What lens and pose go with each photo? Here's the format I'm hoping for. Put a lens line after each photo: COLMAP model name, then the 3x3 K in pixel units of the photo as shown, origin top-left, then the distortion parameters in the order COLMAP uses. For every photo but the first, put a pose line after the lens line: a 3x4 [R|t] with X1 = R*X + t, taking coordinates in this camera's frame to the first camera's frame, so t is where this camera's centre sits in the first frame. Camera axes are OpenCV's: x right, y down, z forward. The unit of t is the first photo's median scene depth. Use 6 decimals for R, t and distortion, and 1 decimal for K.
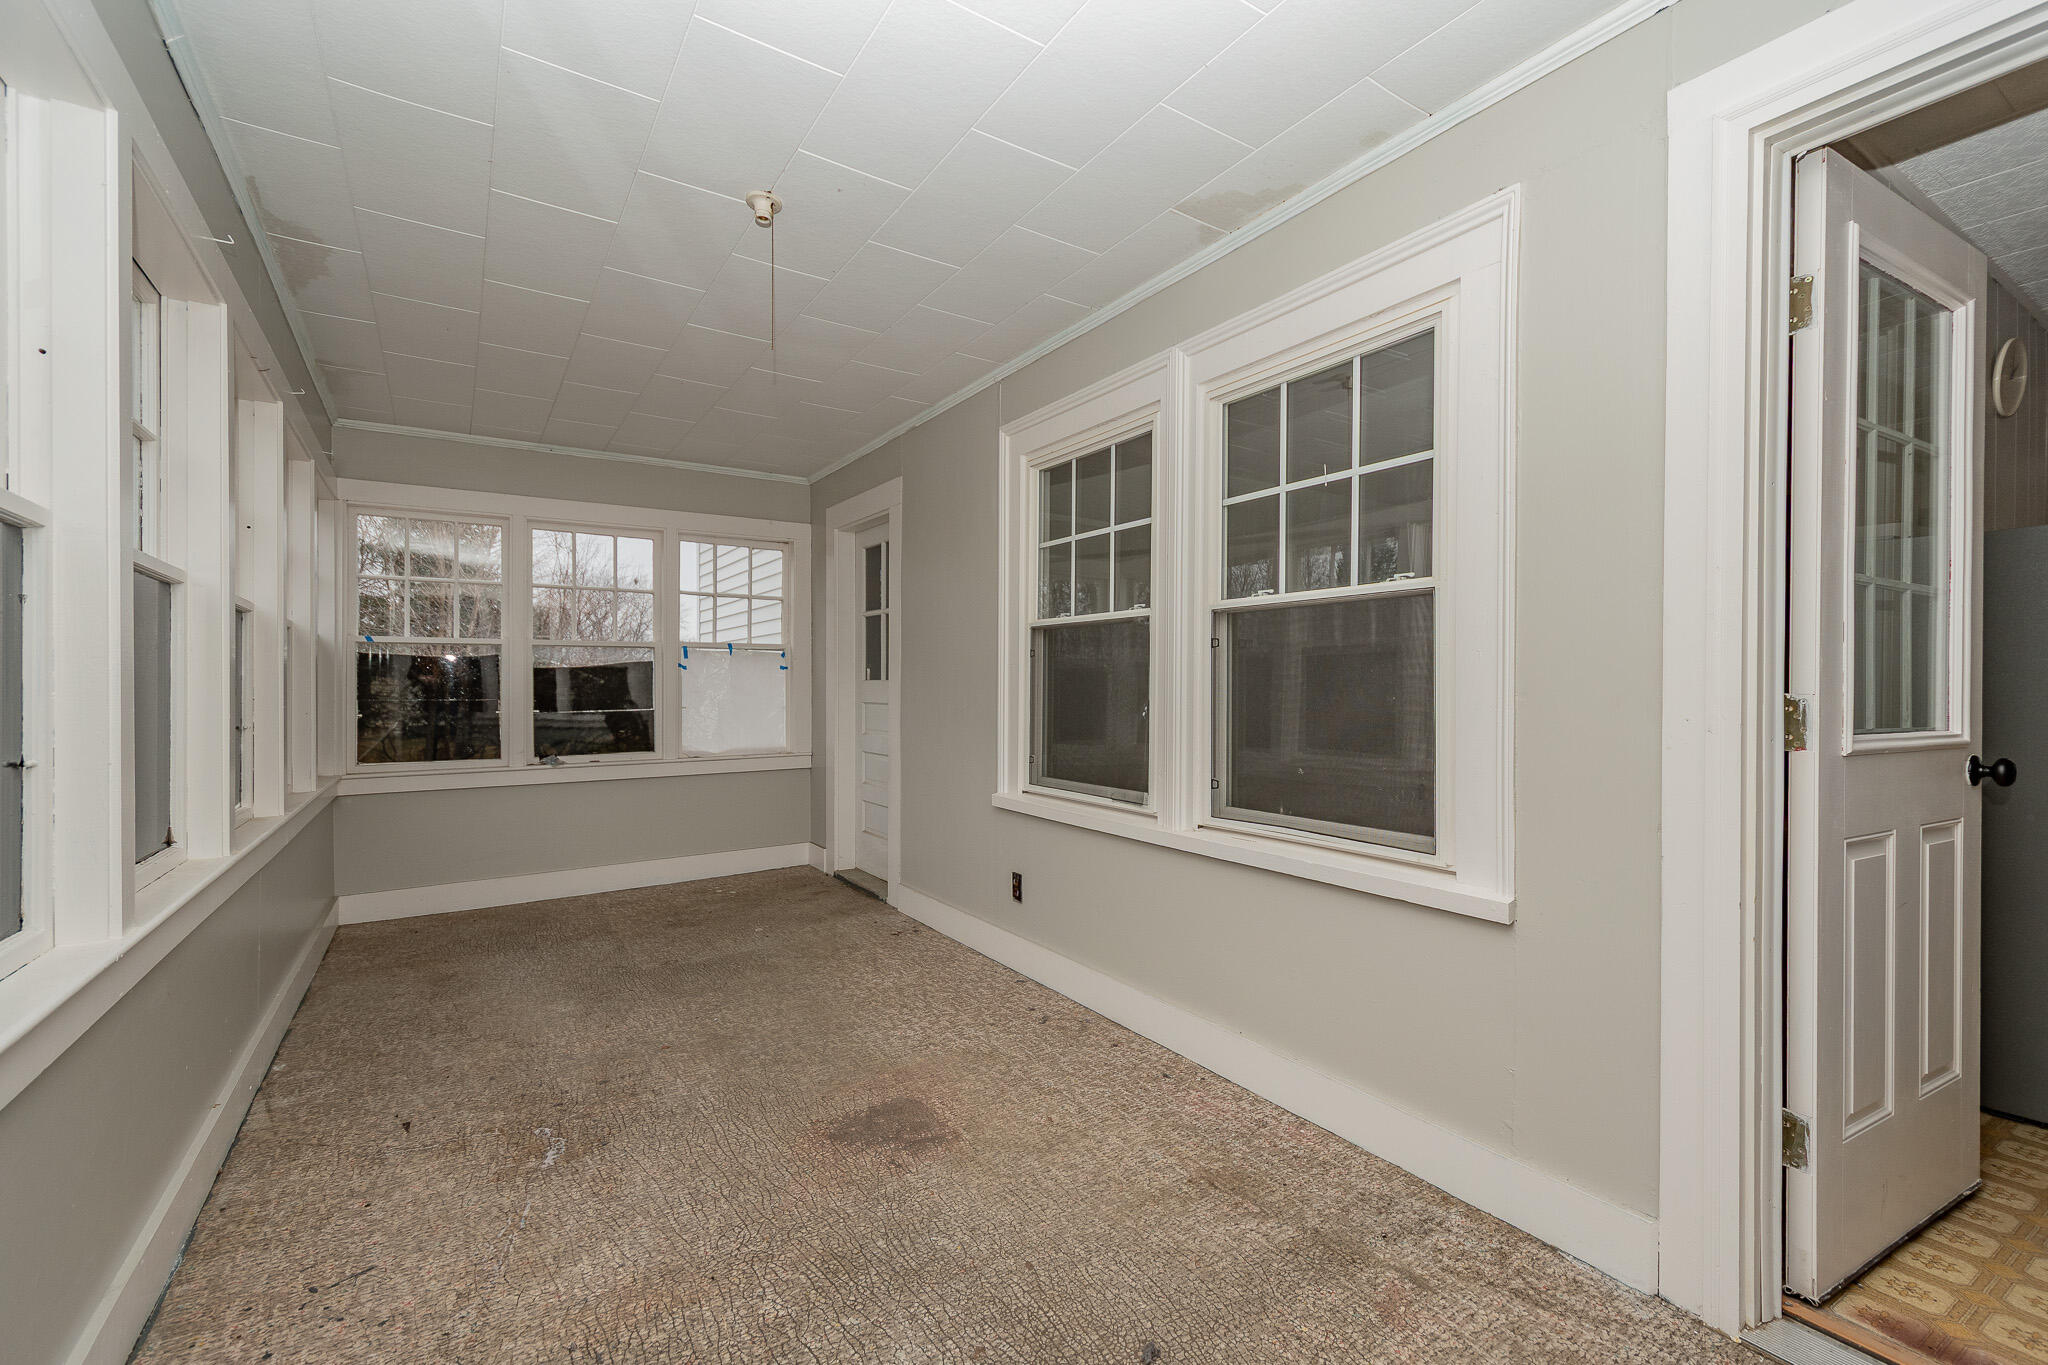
lens RADIAL K [[943.6, 0, 1011.7], [0, 943.6, 692.1], [0, 0, 1]] dist [0.028748, -0.013225]
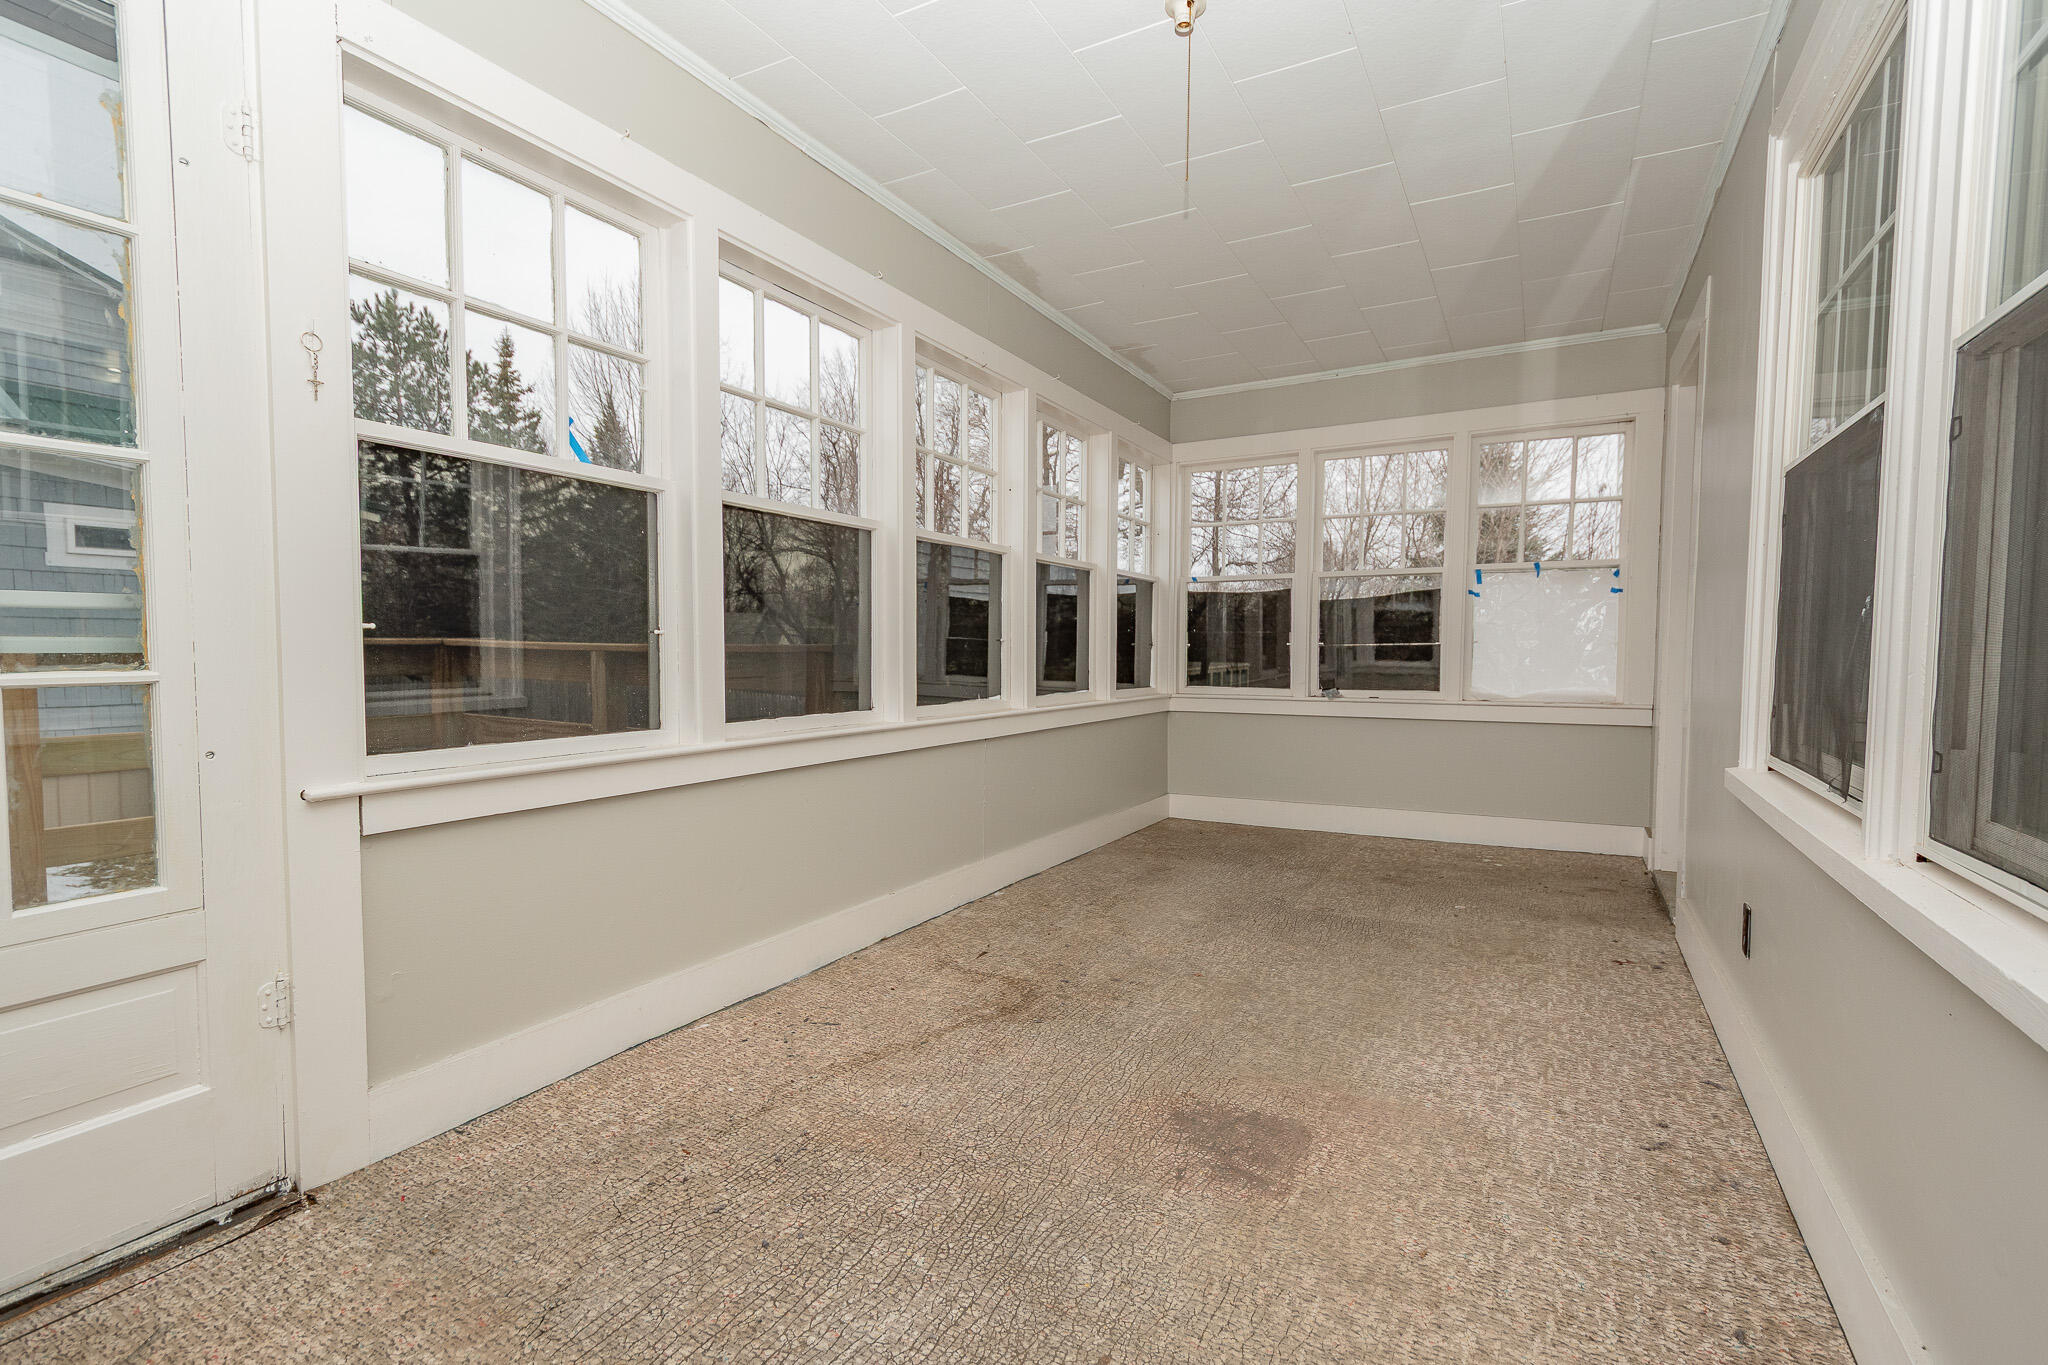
lens RADIAL K [[943.6, 0, 1011.7], [0, 943.6, 692.1], [0, 0, 1]] dist [0.028748, -0.013225]
pose [[0.451141, 0.046742, -0.891228, 0.334918], [-0.014925, 0.998883, 0.044833, 0.043201], [0.892328, -0.006925, 0.451335, 0.350818]]
